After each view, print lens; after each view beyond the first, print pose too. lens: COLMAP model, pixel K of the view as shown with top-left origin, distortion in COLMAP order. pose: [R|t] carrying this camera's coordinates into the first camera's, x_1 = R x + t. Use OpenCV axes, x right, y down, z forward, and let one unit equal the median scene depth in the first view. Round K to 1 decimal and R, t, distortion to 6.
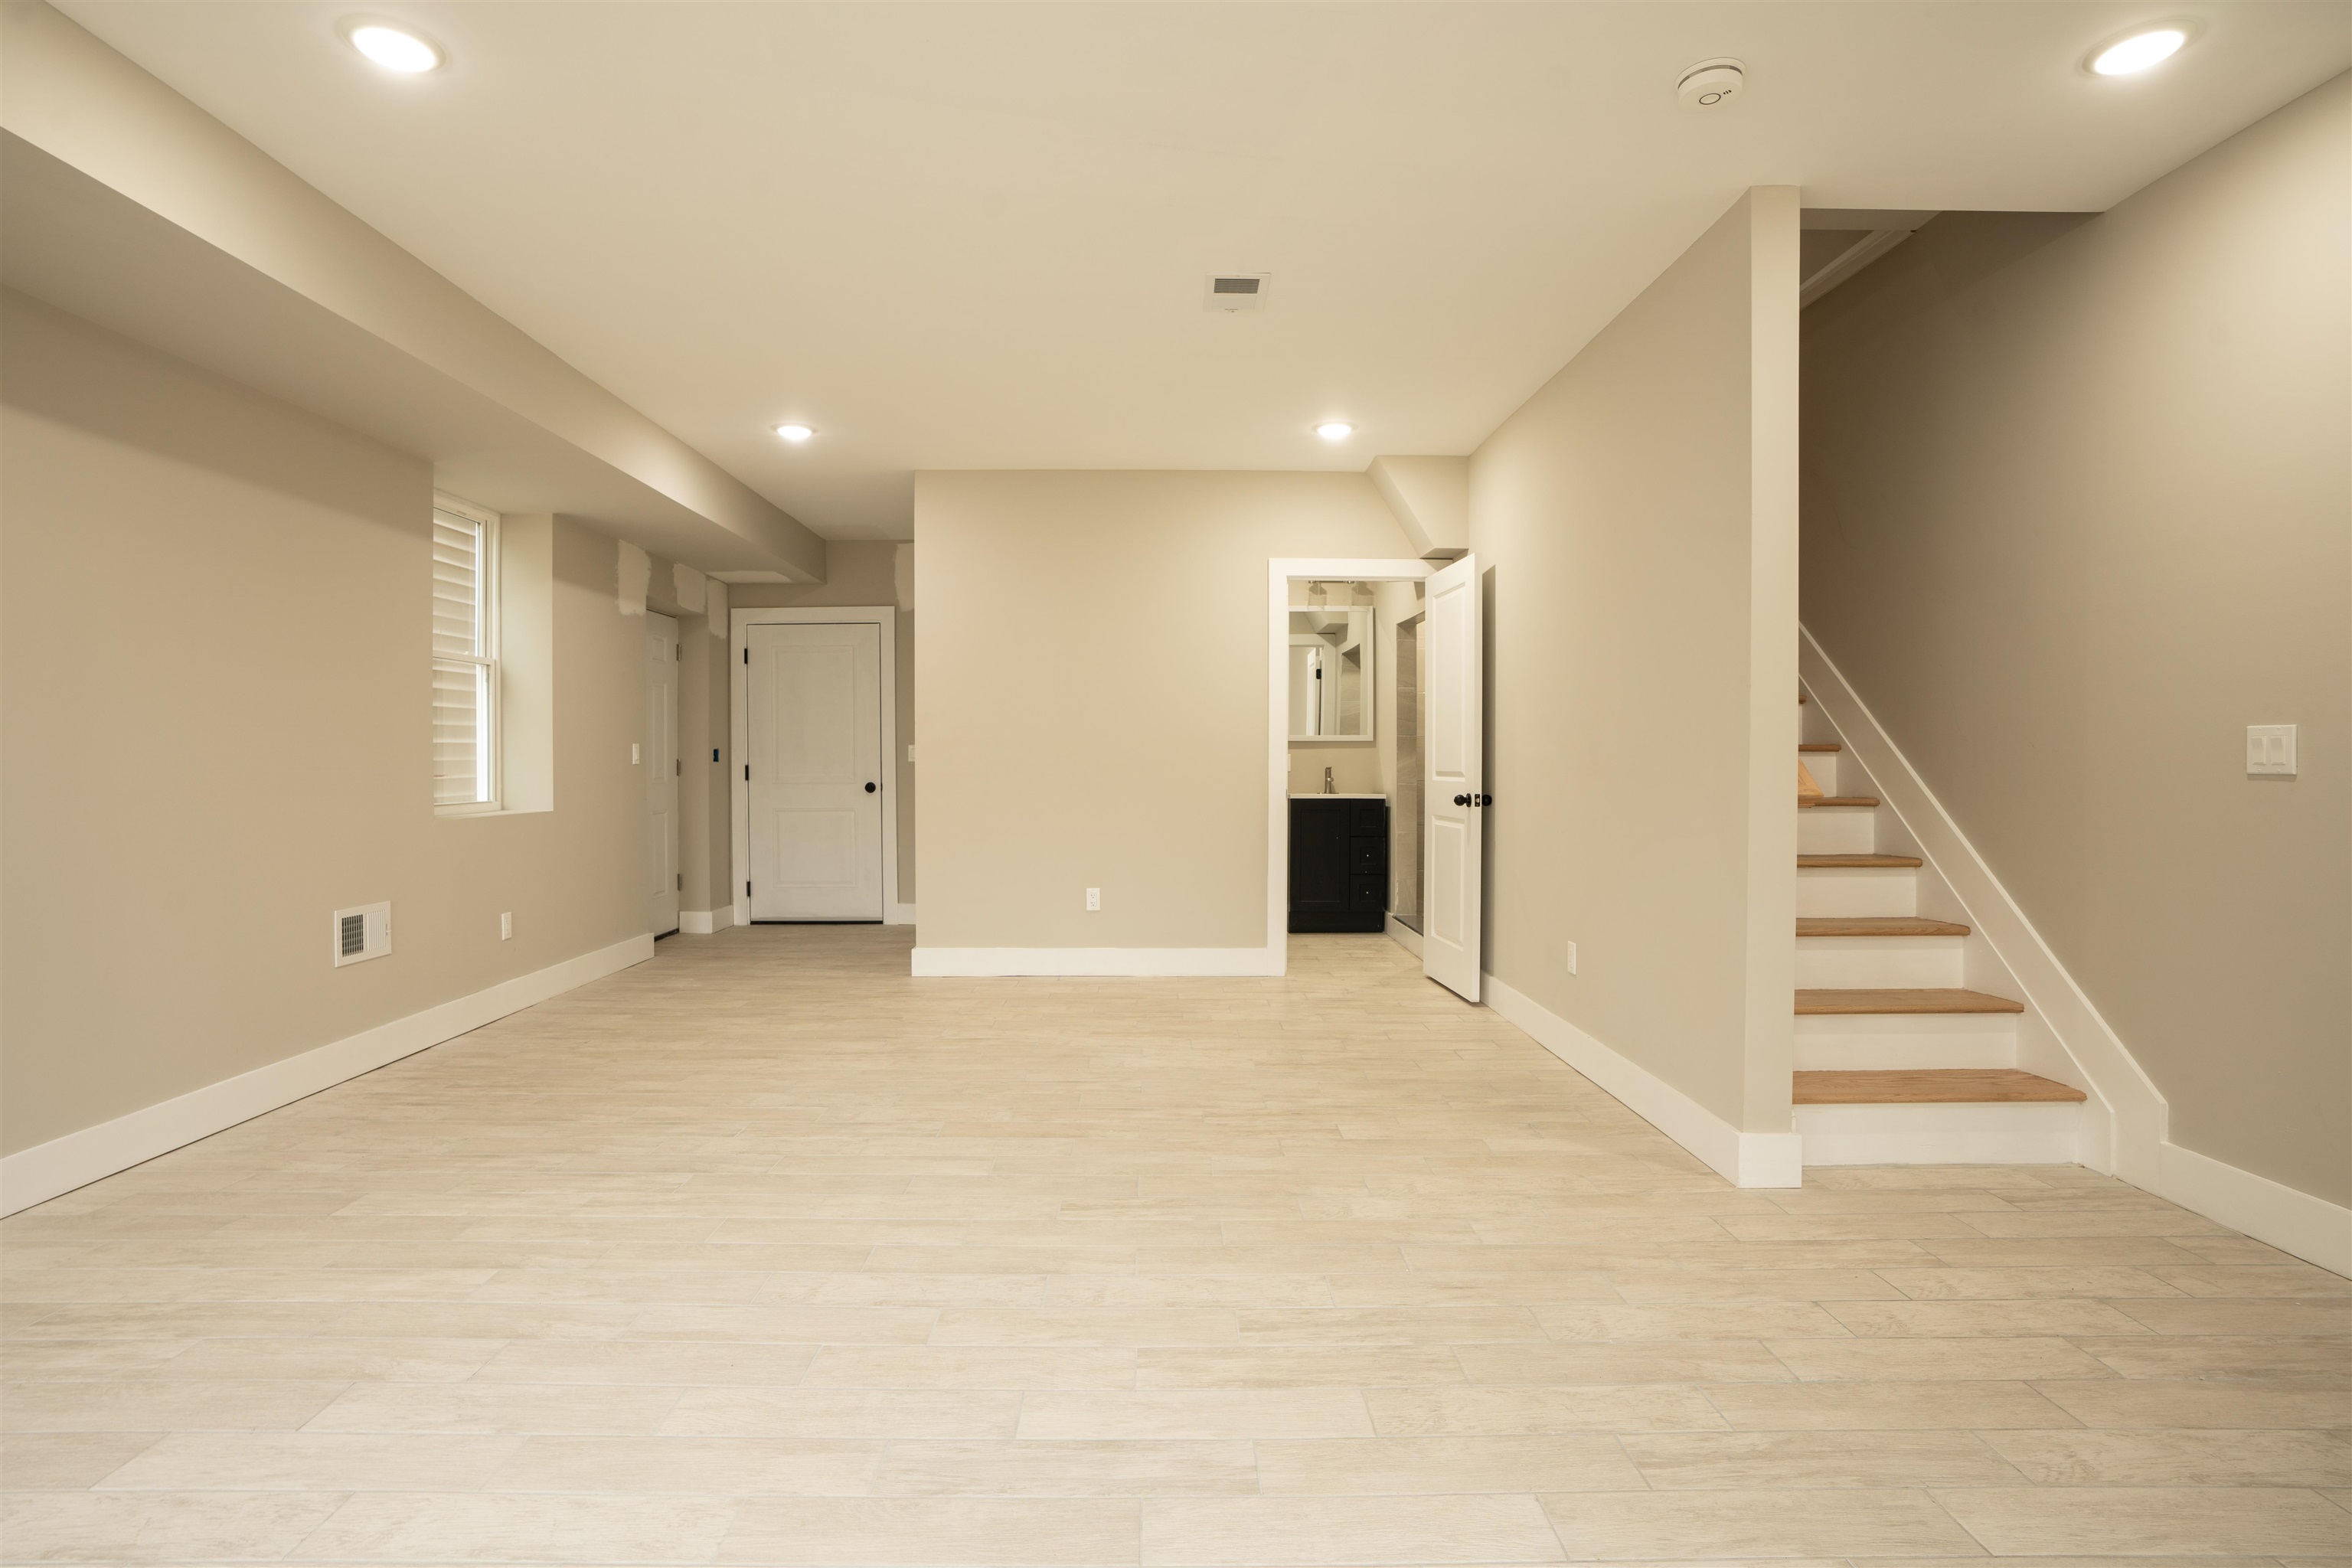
lens RADIAL K [[1191.9, 0, 1154.3], [0, 1191.9, 793.6], [0, 0, 1]] dist [-0.049070, 0.001288]
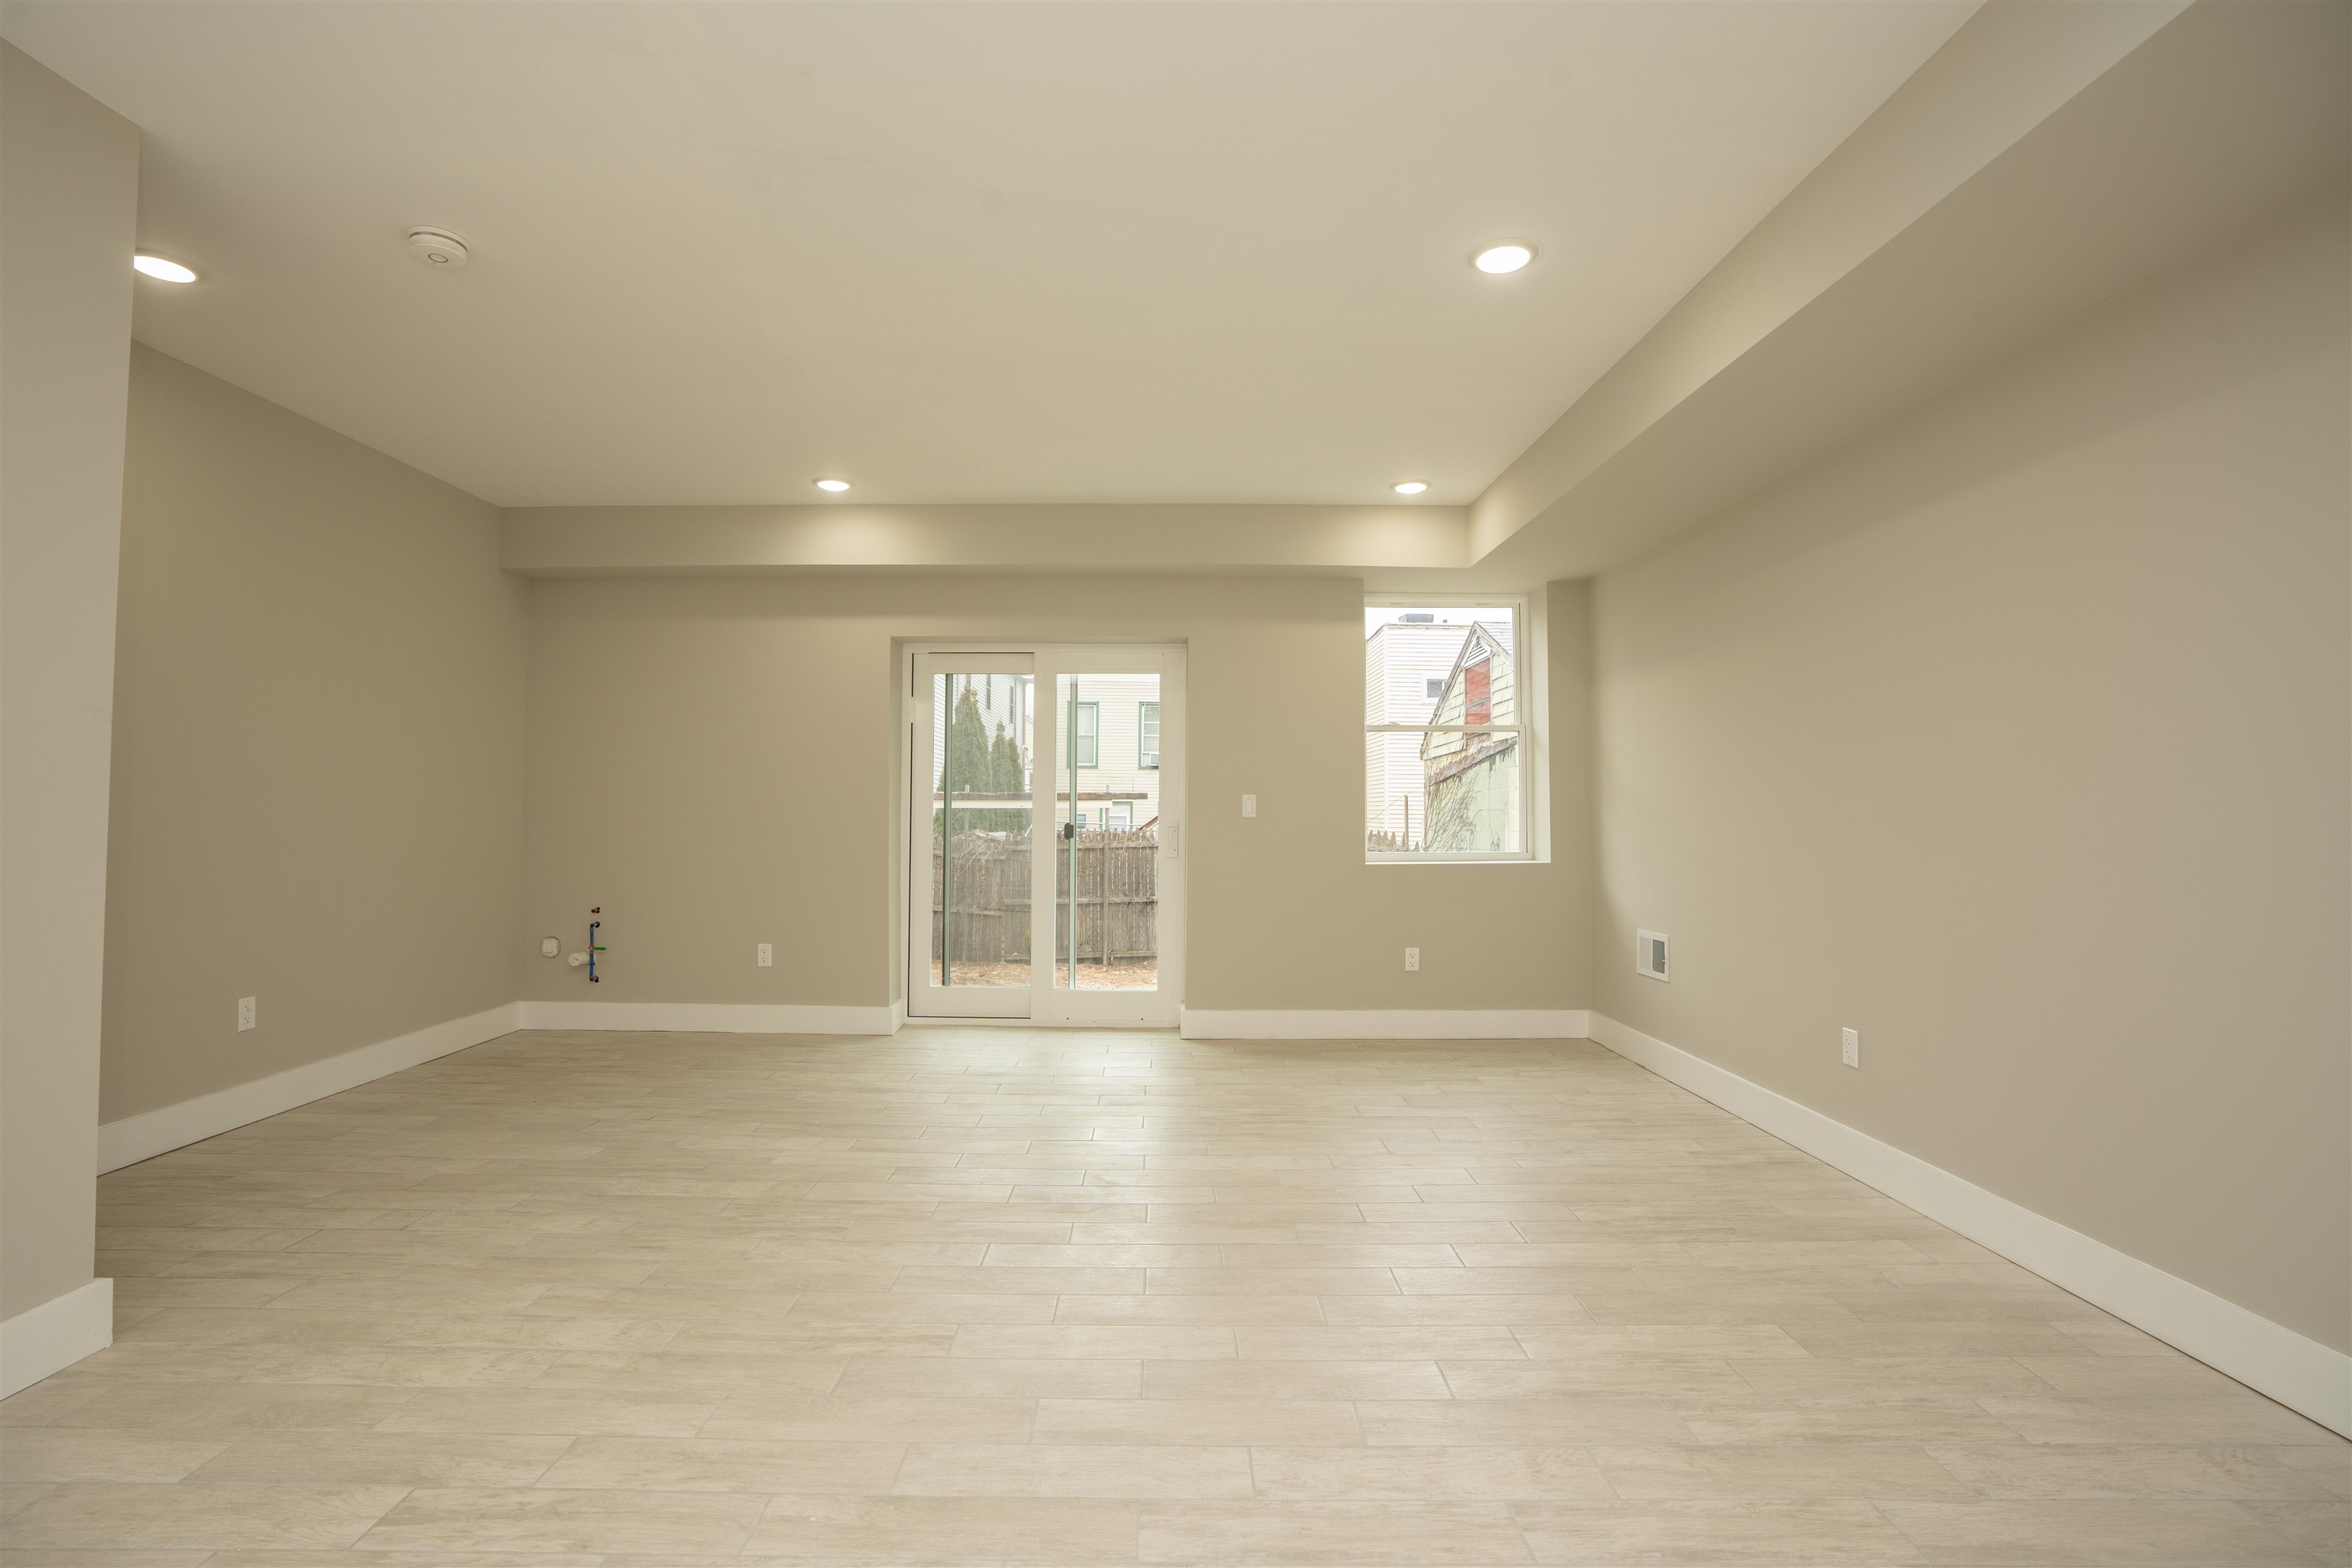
lens RADIAL K [[1093.7, 0, 1166.2], [0, 1093.7, 776.4], [0, 0, 1]] dist [-0.064863, 0.024665]
pose [[-0.999982, -0.004057, -0.004480, -0.242219], [-0.004028, 0.999970, -0.006586, -0.055970], [0.004507, -0.006568, -0.999968, 1.885119]]
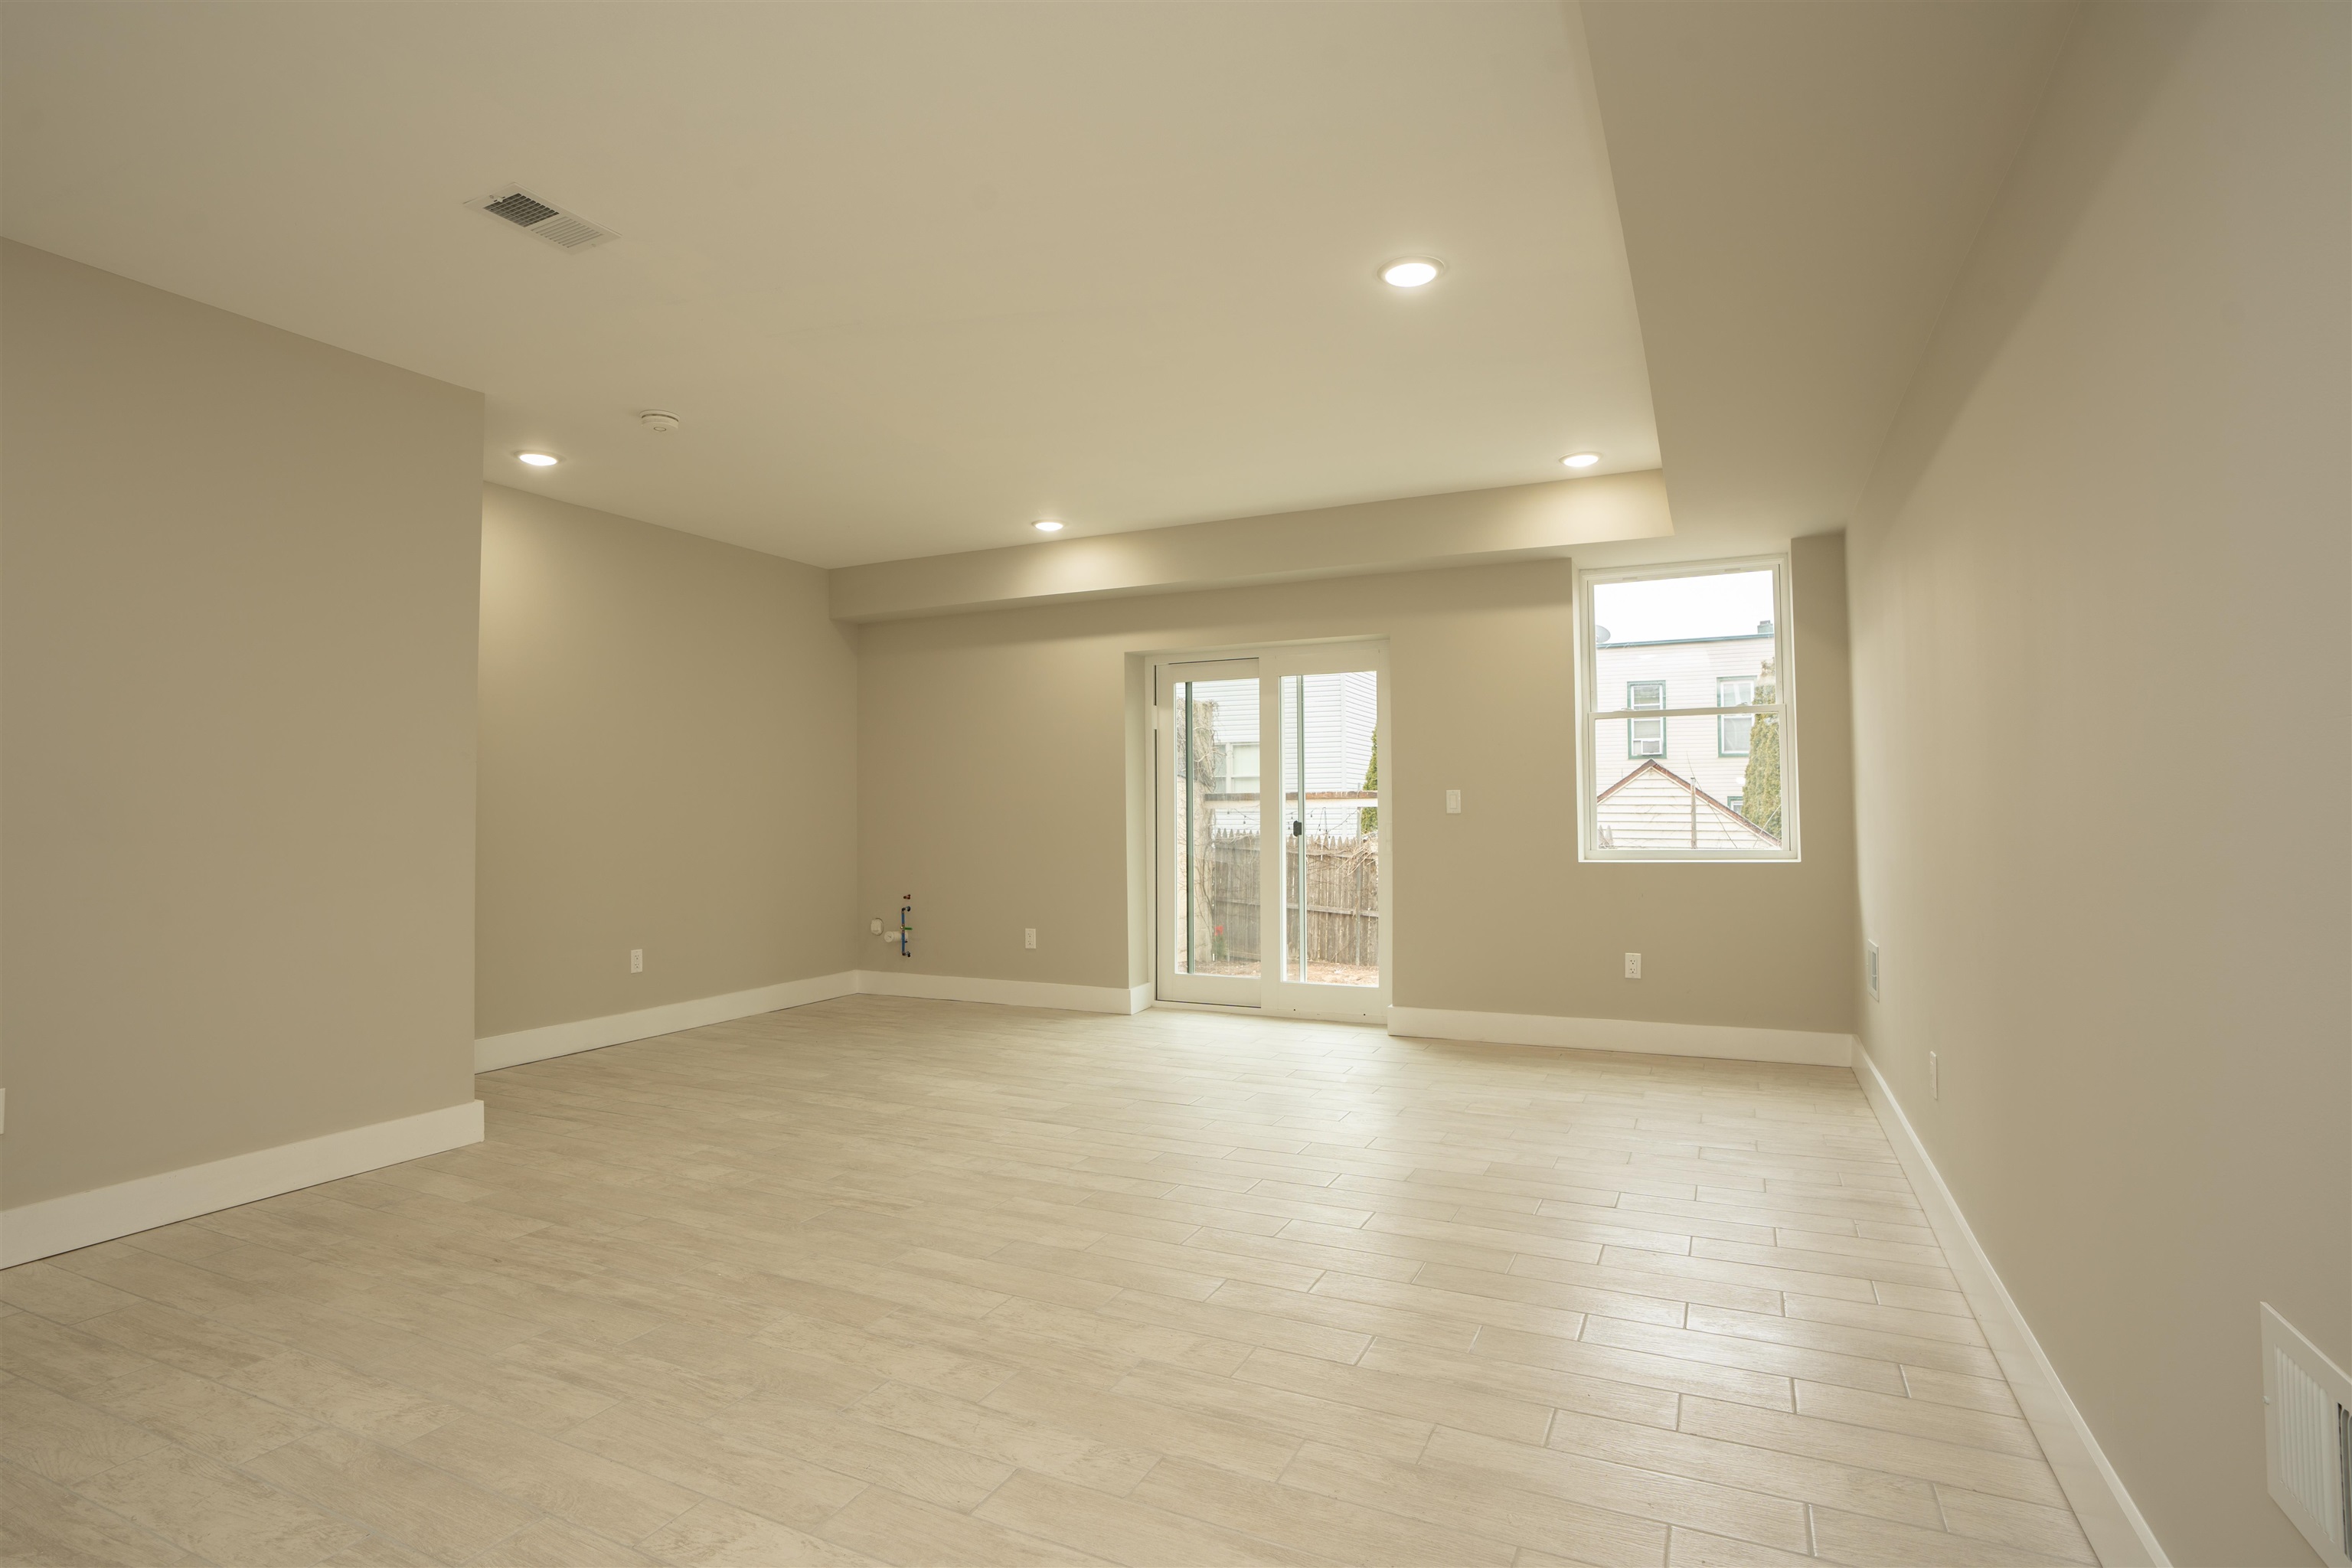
lens RADIAL K [[1191.9, 0, 1154.3], [0, 1191.9, 793.6], [0, 0, 1]] dist [-0.049070, 0.001288]
pose [[-0.900352, 0.014144, 0.434933, -0.840085], [0.019623, 0.999775, 0.008109, -0.057617], [-0.434721, 0.015835, -0.900426, 2.029653]]
